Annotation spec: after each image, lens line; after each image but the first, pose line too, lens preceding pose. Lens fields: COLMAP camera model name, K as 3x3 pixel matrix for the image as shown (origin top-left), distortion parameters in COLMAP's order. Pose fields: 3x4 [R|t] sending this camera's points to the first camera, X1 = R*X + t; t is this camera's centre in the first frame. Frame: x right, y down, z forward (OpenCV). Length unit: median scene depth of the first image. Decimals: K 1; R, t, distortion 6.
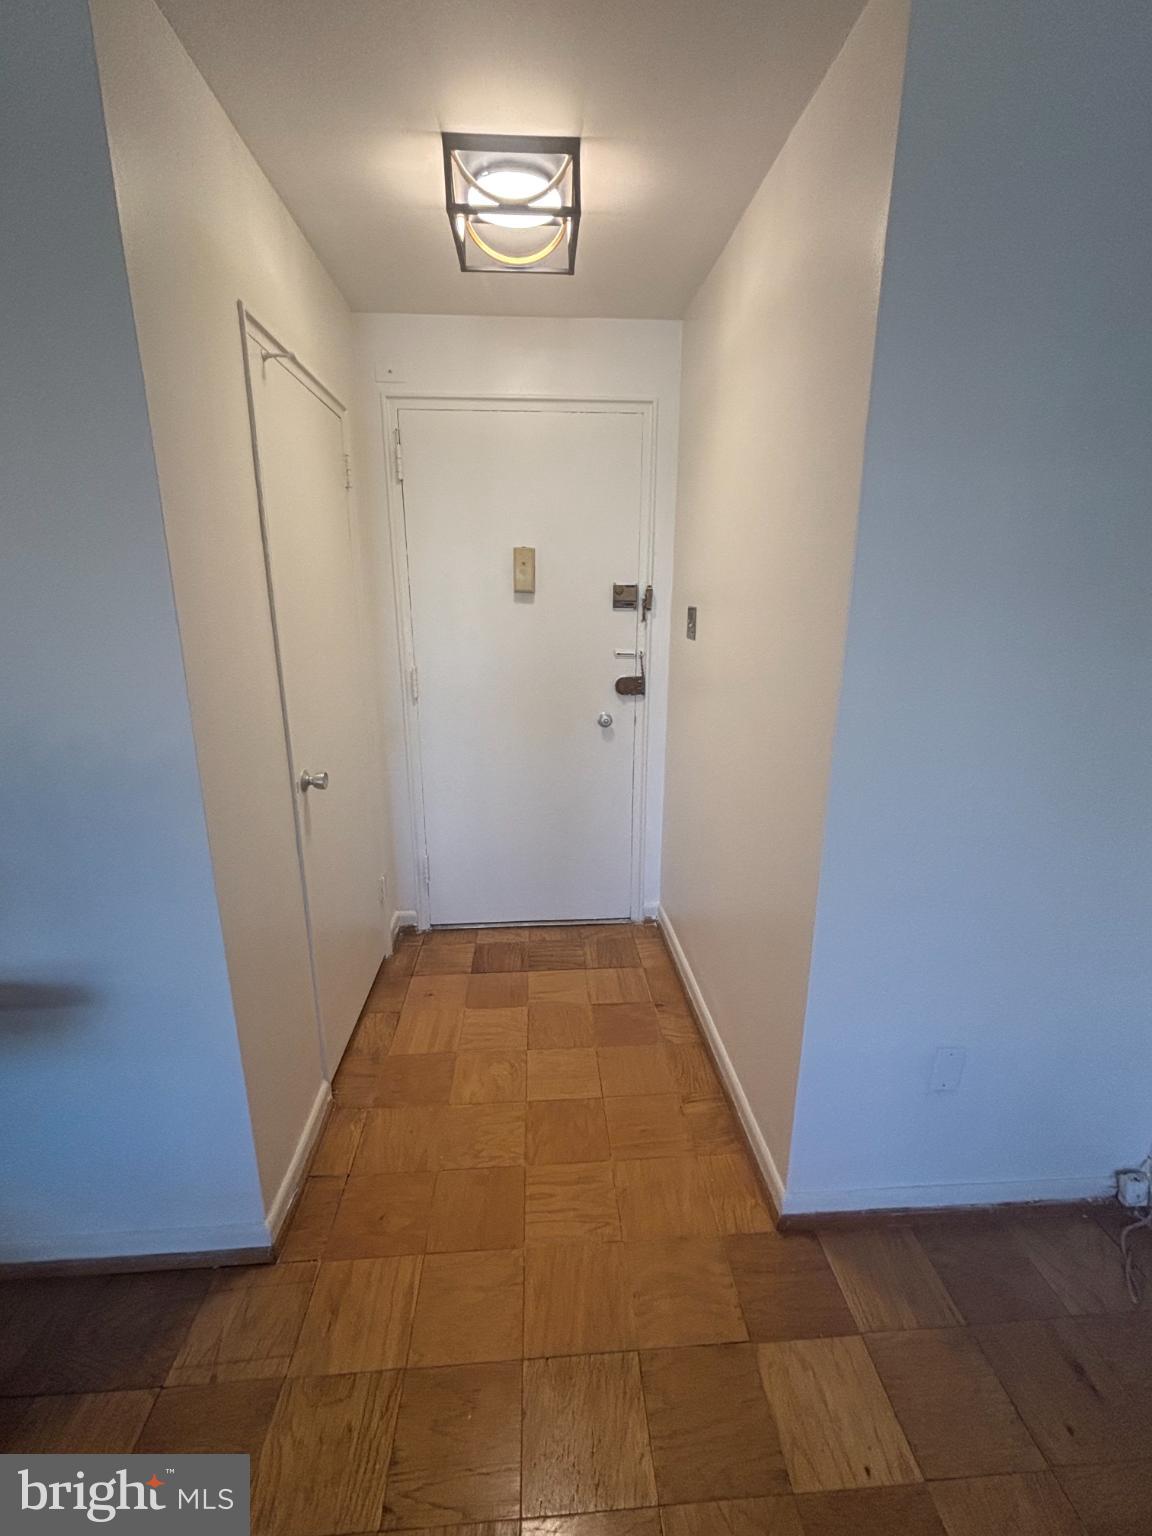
lens RADIAL K [[665.3, 0, 576.0], [0, 665.3, 767.0], [0, 0, 1]] dist [-0.001662, 0.001357]
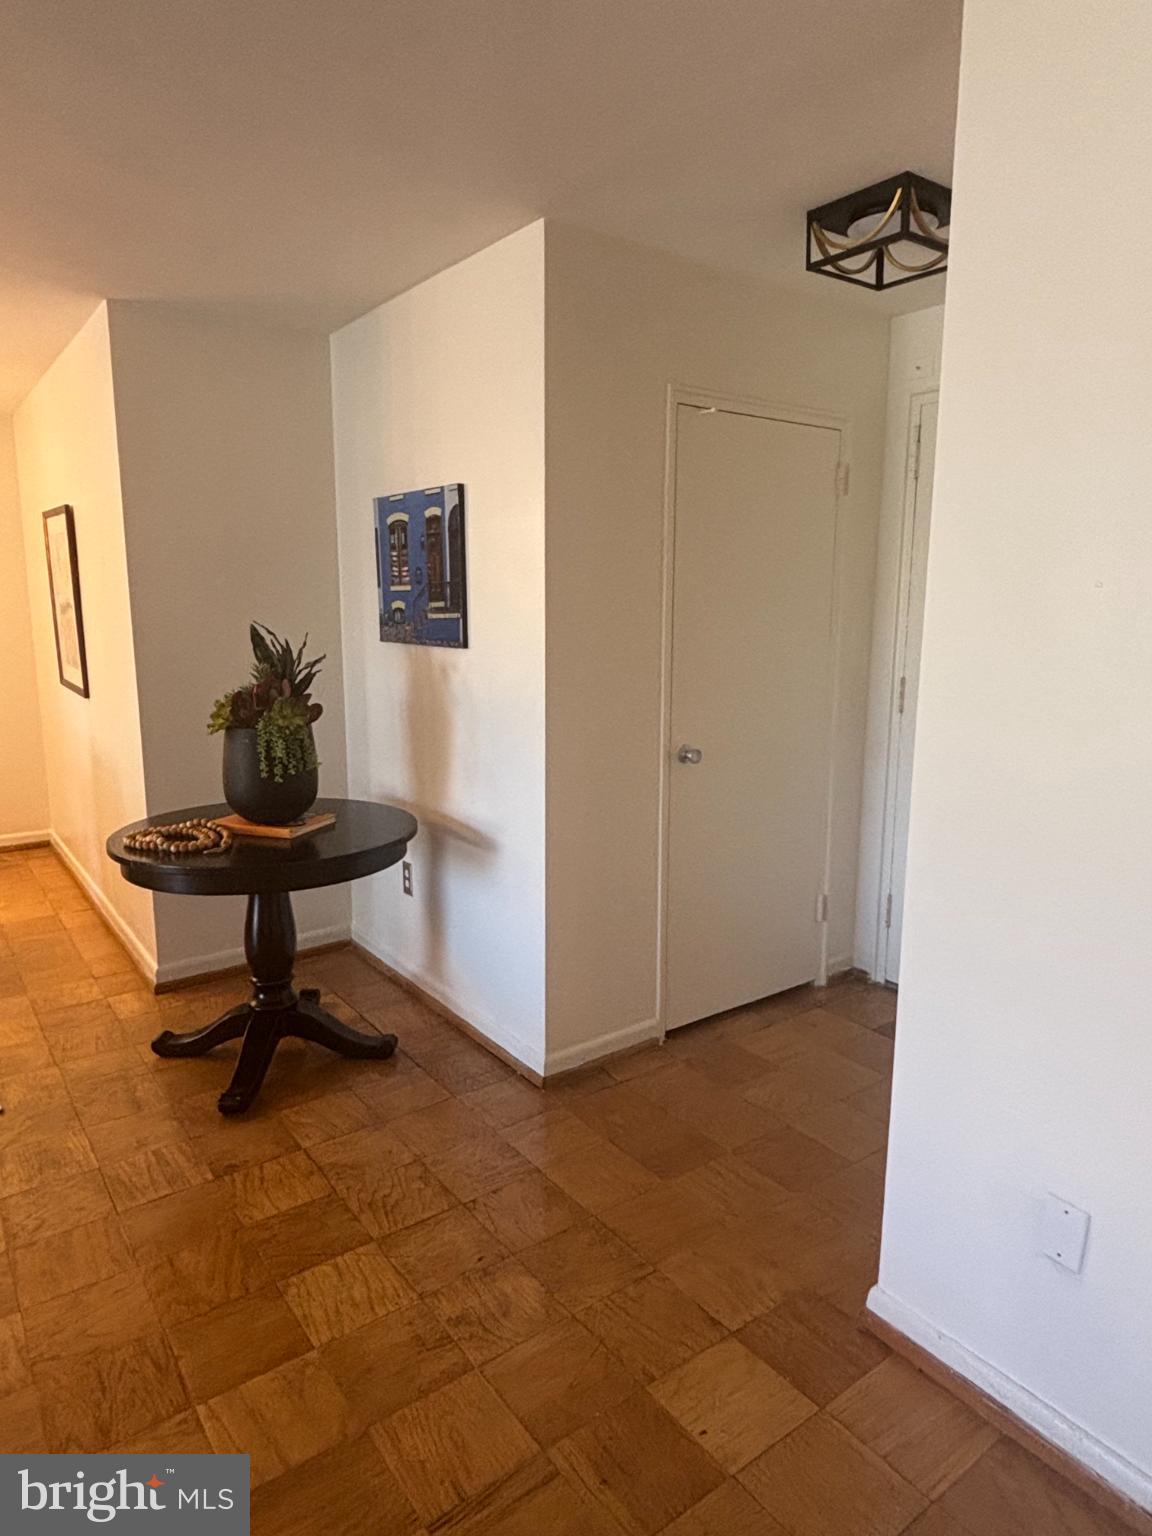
lens RADIAL K [[946.2, 0, 580.4], [0, 946.2, 755.0], [0, 0, 1]] dist [0.005188, -0.017828]
pose [[0.544922, 0.147143, -0.825475, 1.216745], [-0.226490, 0.973716, 0.024054, 0.027402], [0.807318, 0.173854, 0.563926, -0.152178]]
